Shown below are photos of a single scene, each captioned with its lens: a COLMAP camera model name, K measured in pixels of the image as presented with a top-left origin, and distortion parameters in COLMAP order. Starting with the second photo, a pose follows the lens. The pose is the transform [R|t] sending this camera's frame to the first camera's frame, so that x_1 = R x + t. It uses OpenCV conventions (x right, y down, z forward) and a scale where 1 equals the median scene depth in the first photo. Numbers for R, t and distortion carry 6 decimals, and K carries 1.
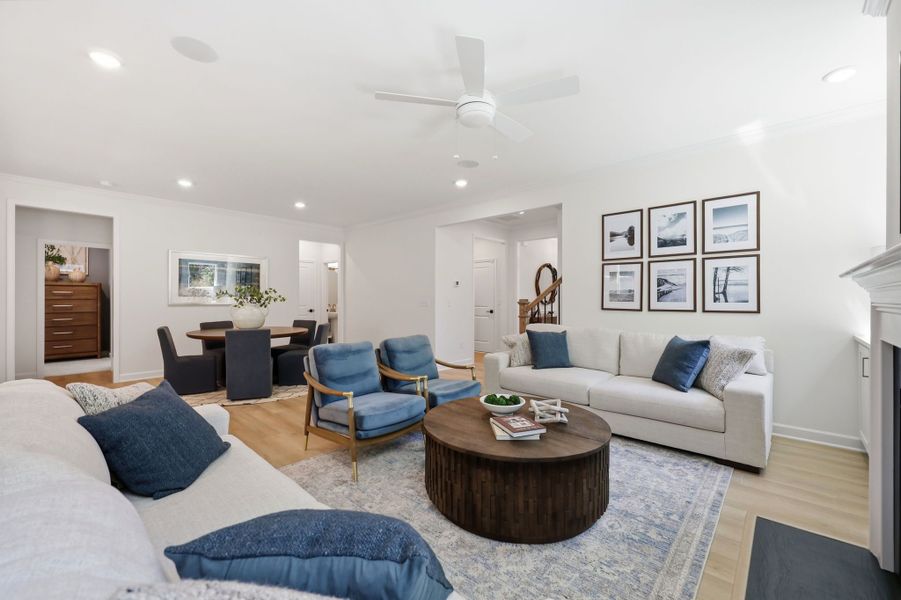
lens RADIAL K [[367.6, 0, 447.4], [0, 367.6, 296.2], [0, 0, 1]] dist [0.001308, 0.000223]
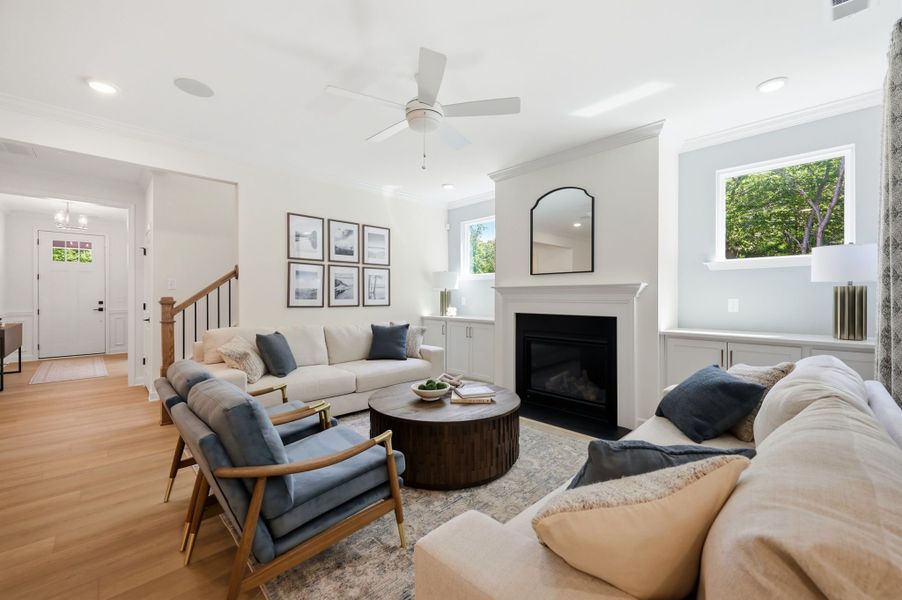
lens RADIAL K [[353.3, 0, 471.6], [0, 353.3, 298.3], [0, 0, 1]] dist [-0.014851, 0.000137]
pose [[0.044001, -0.005196, 0.999018, -0.567293], [-0.008426, 0.999949, 0.005572, 0.002165], [-0.998996, -0.008663, 0.043955, 0.505975]]
